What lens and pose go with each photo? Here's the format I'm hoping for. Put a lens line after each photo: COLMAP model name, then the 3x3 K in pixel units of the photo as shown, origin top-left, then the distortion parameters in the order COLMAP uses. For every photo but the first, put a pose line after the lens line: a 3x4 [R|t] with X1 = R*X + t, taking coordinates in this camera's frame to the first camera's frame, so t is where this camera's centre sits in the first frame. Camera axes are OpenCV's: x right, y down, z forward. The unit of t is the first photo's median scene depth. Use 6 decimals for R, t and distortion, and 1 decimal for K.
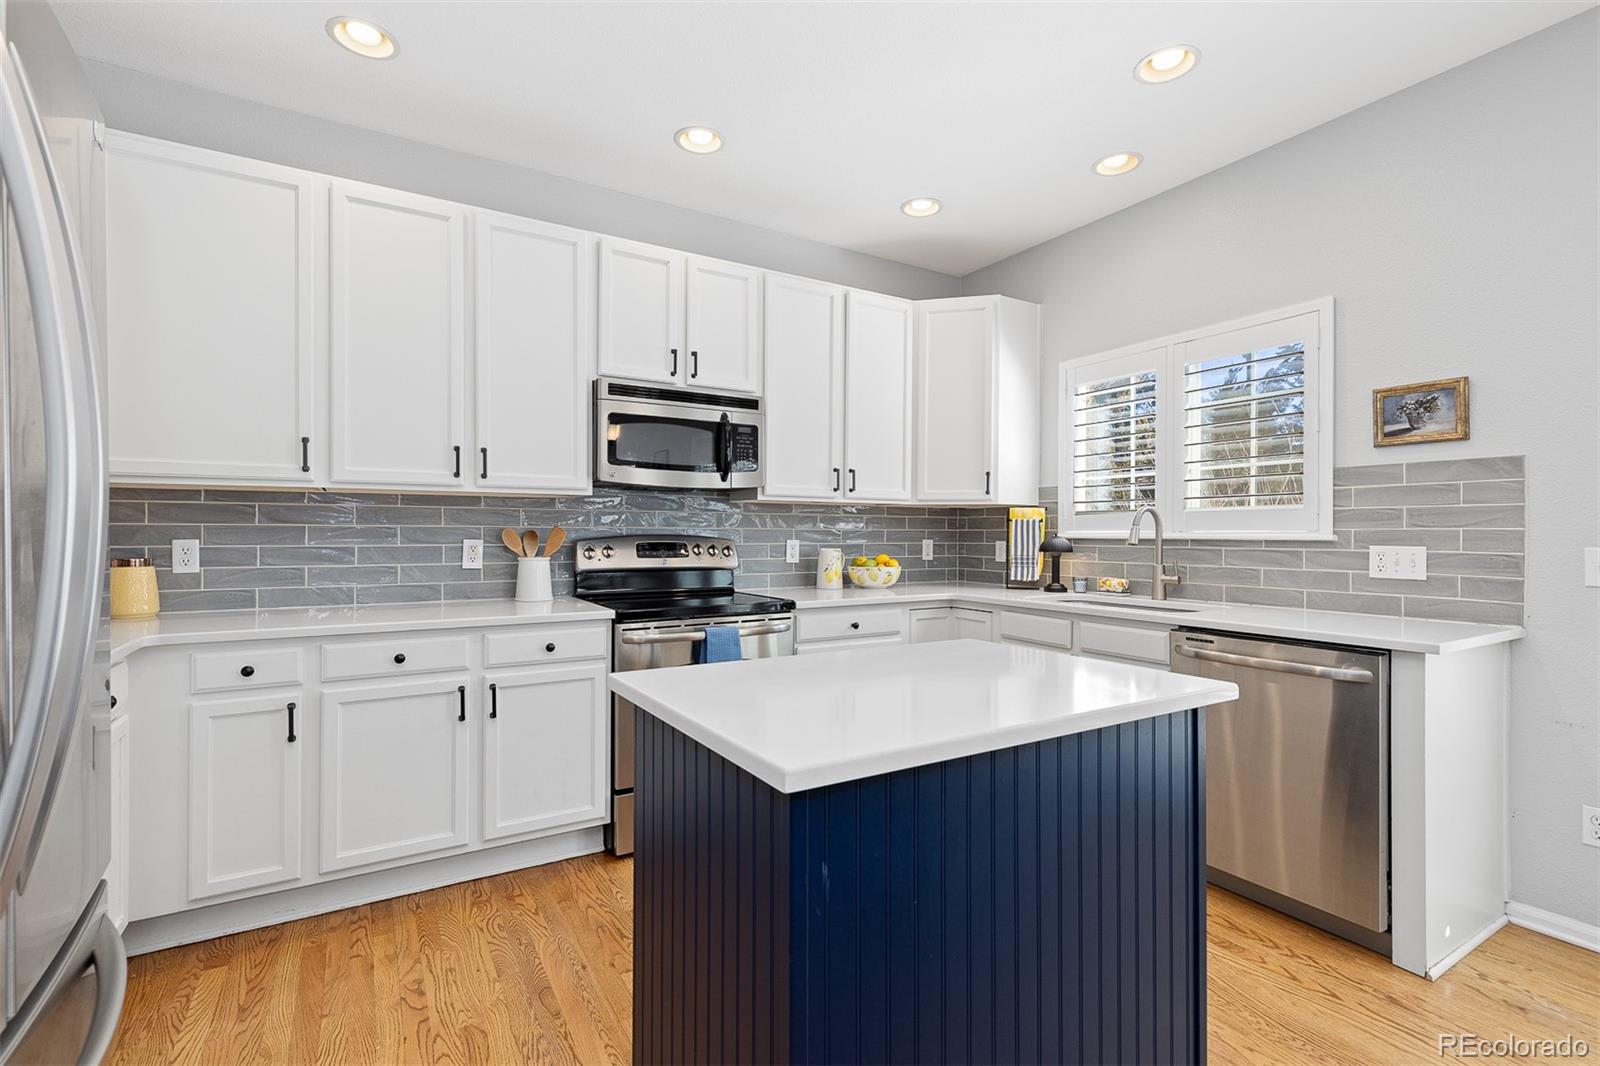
lens RADIAL K [[734.9, 0, 800.9], [0, 734.9, 526.6], [0, 0, 1]] dist [0.000714, 0.002010]
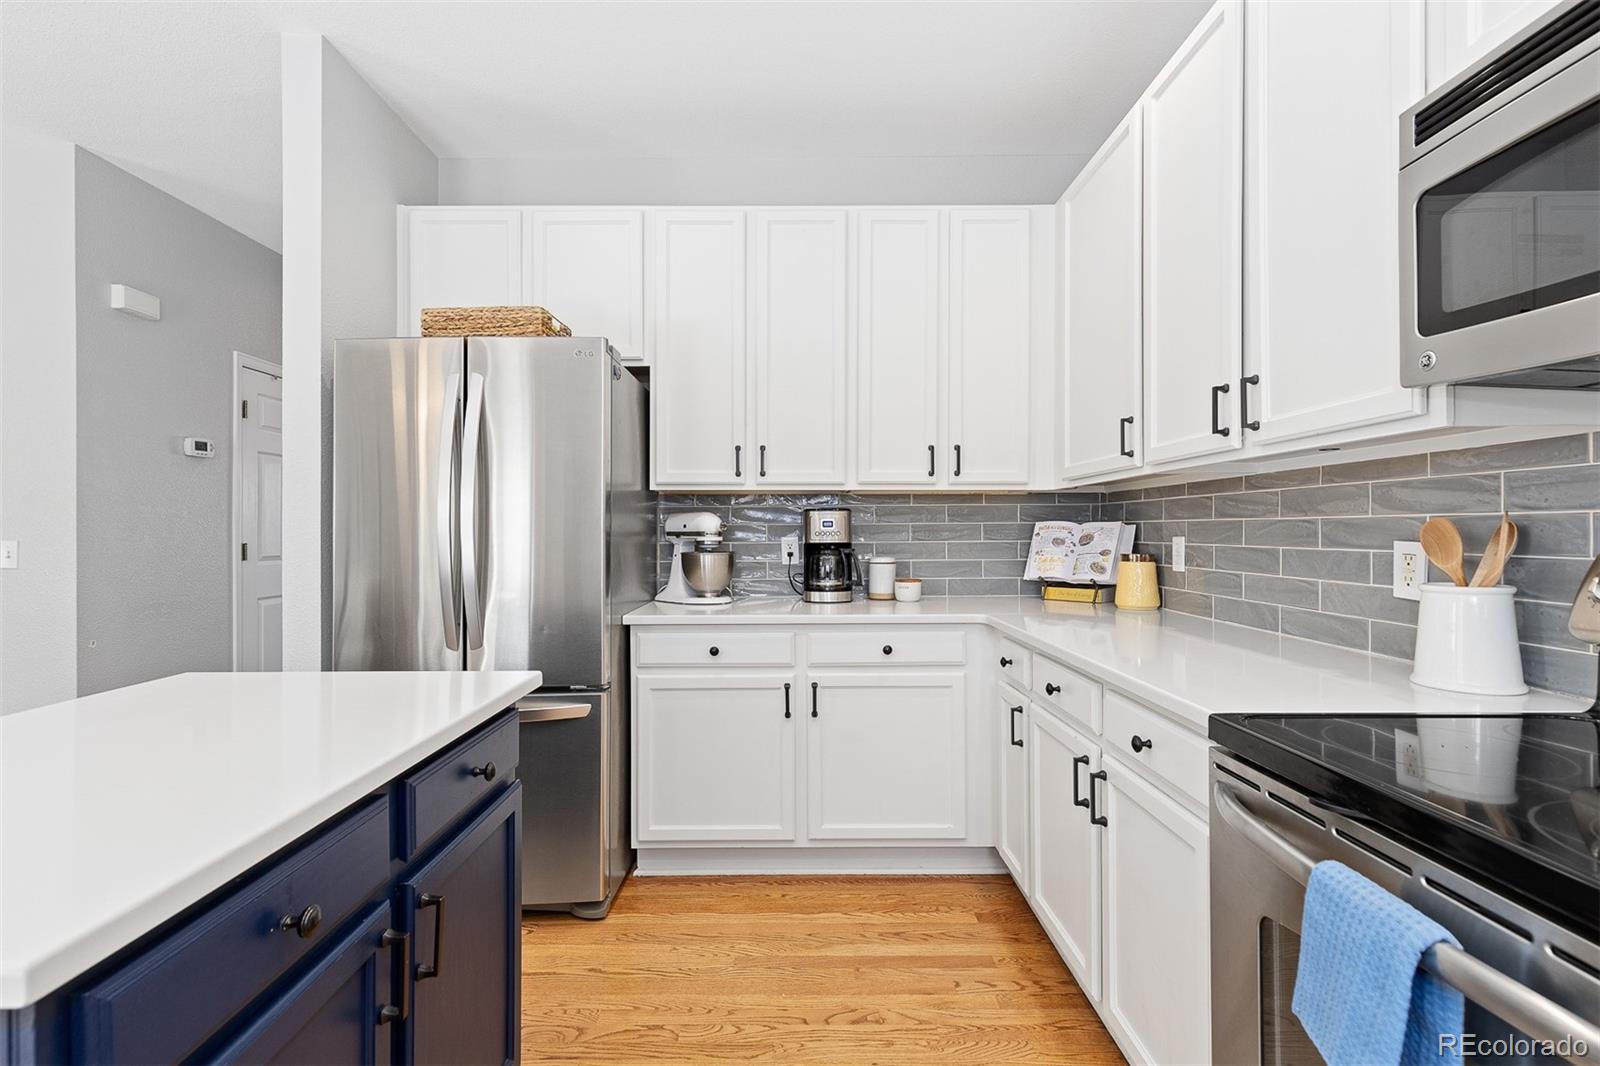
lens RADIAL K [[734.9, 0, 797.7], [0, 734.9, 532.1], [0, 0, 1]] dist [0.000714, 0.002010]
pose [[-0.508654, -0.006423, -0.860947, 0.281234], [-0.004541, 0.999978, -0.004778, 0.020660], [0.860959, 0.001480, -0.508672, 1.234242]]
